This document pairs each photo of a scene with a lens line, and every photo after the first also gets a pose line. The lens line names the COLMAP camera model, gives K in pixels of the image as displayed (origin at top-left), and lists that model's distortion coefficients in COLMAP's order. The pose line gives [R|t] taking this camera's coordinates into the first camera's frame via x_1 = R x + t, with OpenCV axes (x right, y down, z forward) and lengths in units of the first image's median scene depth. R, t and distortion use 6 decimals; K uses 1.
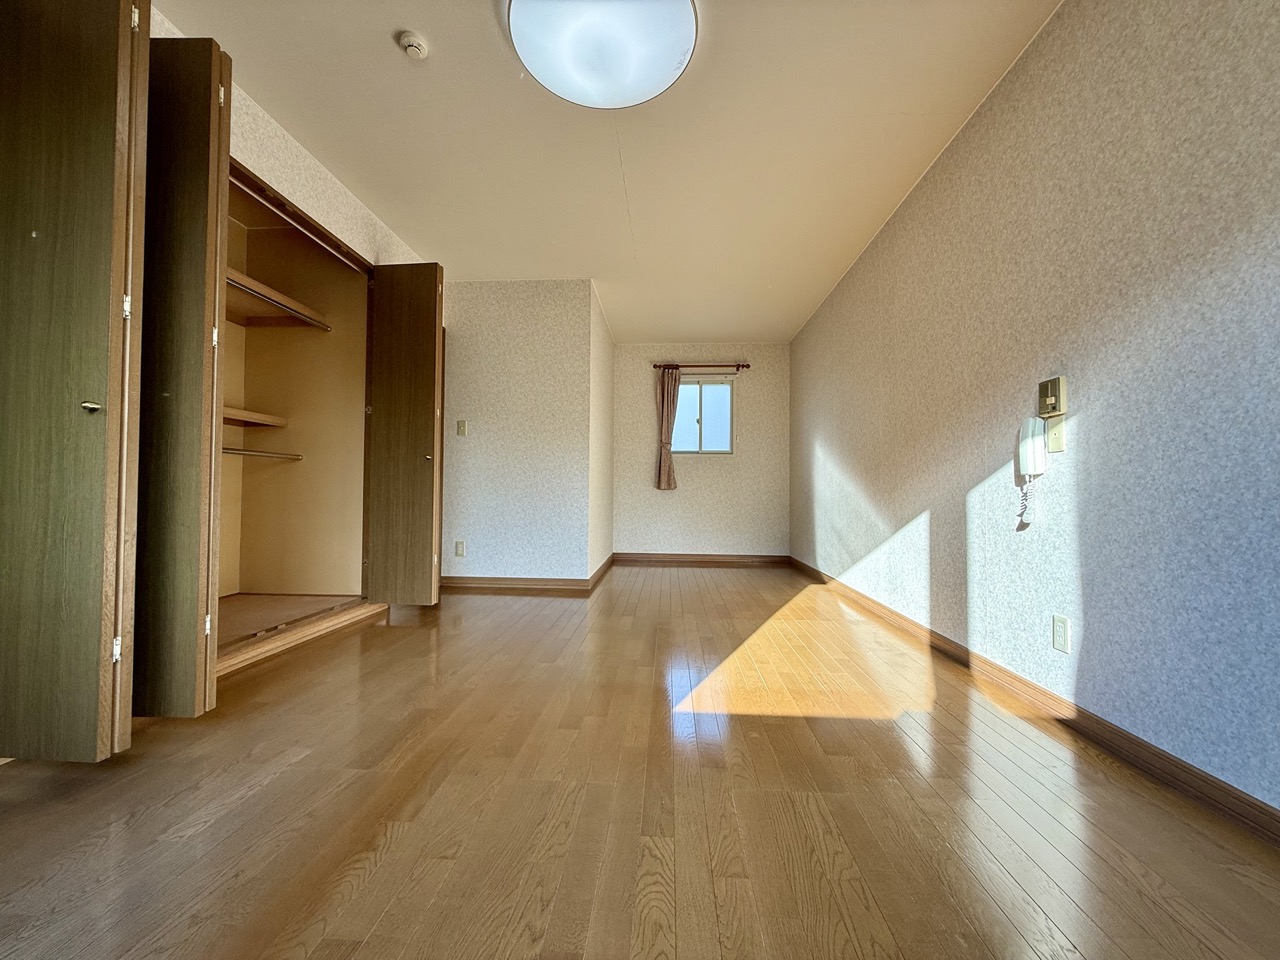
lens RADIAL K [[507.4, 0, 640.0], [0, 507.4, 480.0], [0, 0, 1]] dist [-0.010173, -0.000018]
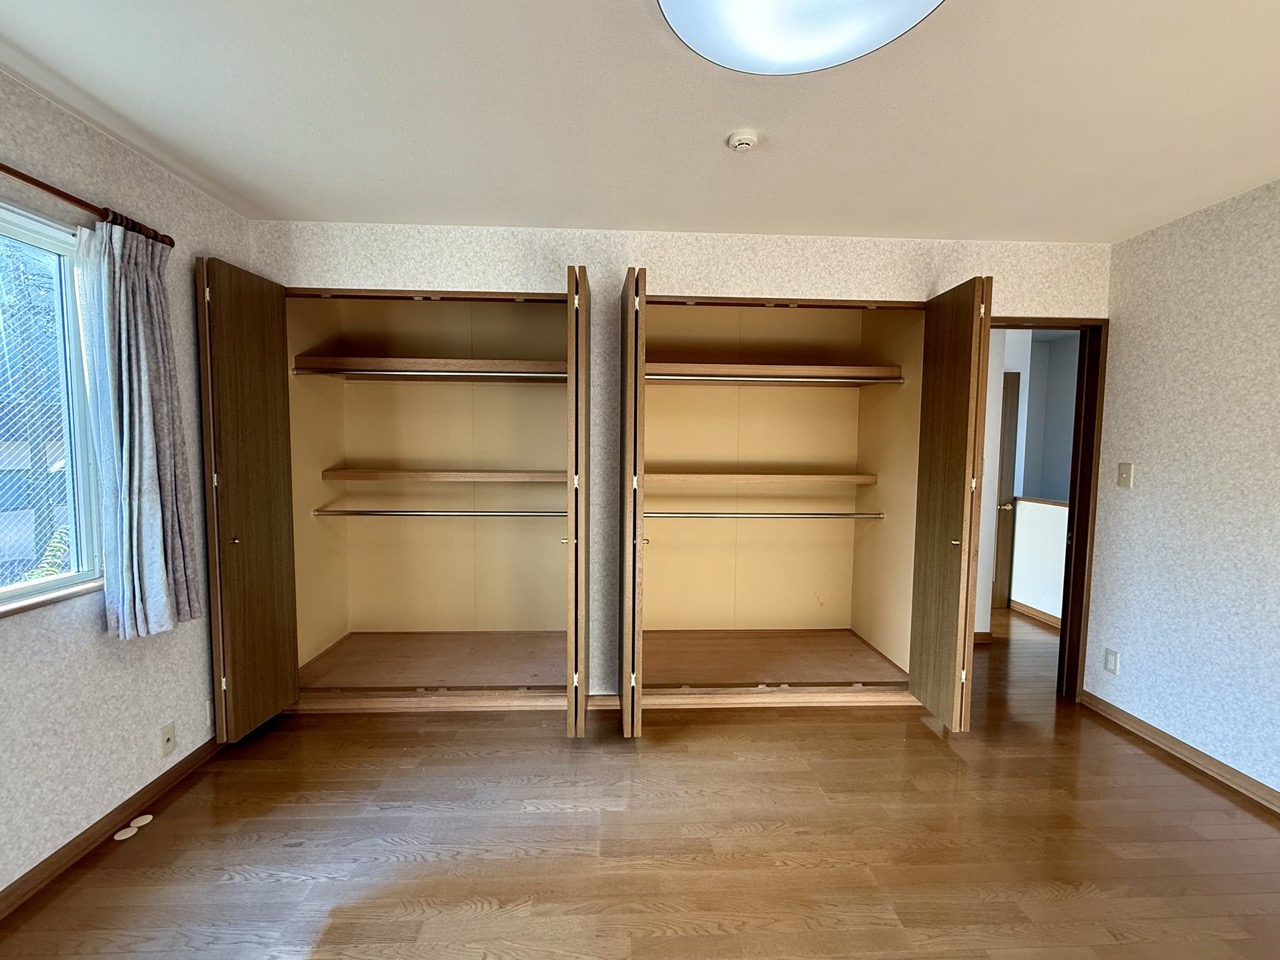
lens RADIAL K [[523.1, 0, 640.0], [0, 523.1, 480.0], [0, 0, 1]] dist [-0.005019, 0.000009]
pose [[0.084616, 0.059134, -0.994657, 0.317634], [0.022621, 0.997866, 0.061249, -0.196477], [0.996157, -0.027682, 0.083098, 0.455307]]
